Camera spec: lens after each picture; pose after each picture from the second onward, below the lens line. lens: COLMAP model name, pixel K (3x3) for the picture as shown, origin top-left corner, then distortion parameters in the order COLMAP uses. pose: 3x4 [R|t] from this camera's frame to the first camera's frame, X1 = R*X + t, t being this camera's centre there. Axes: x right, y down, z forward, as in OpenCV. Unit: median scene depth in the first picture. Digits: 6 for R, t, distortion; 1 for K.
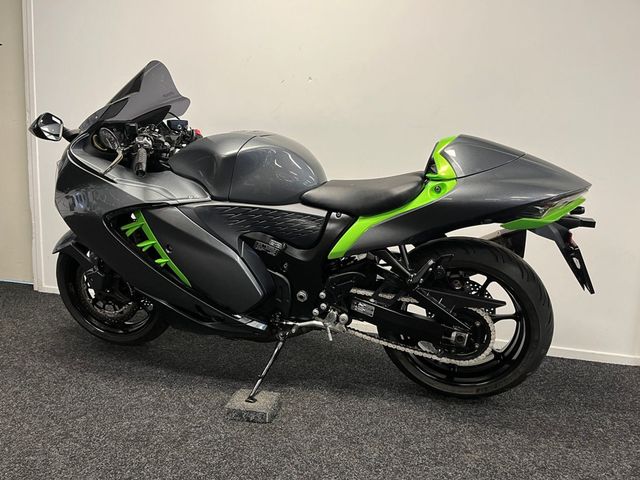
lens RADIAL K [[472.6, 0, 320.0], [0, 472.6, 240.0], [0, 0, 1]] dist [0.073821, -0.103447]
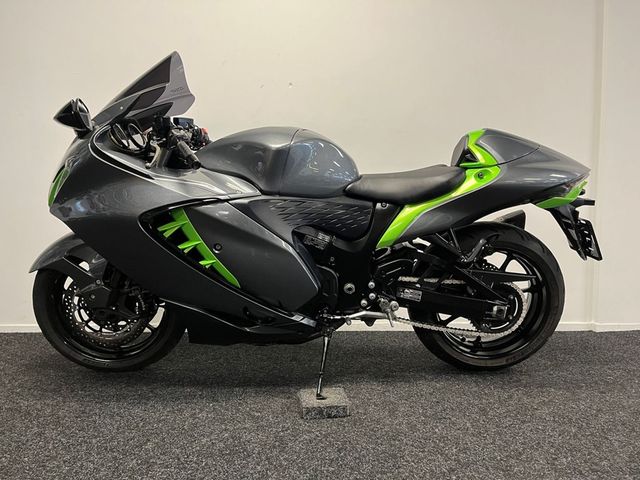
lens RADIAL K [[472.6, 0, 320.0], [0, 472.6, 240.0], [0, 0, 1]] dist [0.073821, -0.103447]
pose [[0.955633, -0.056184, 0.289153, -0.390848], [0.072535, 0.996298, -0.046140, 0.059688], [-0.285490, 0.065067, 0.956170, 0.054605]]
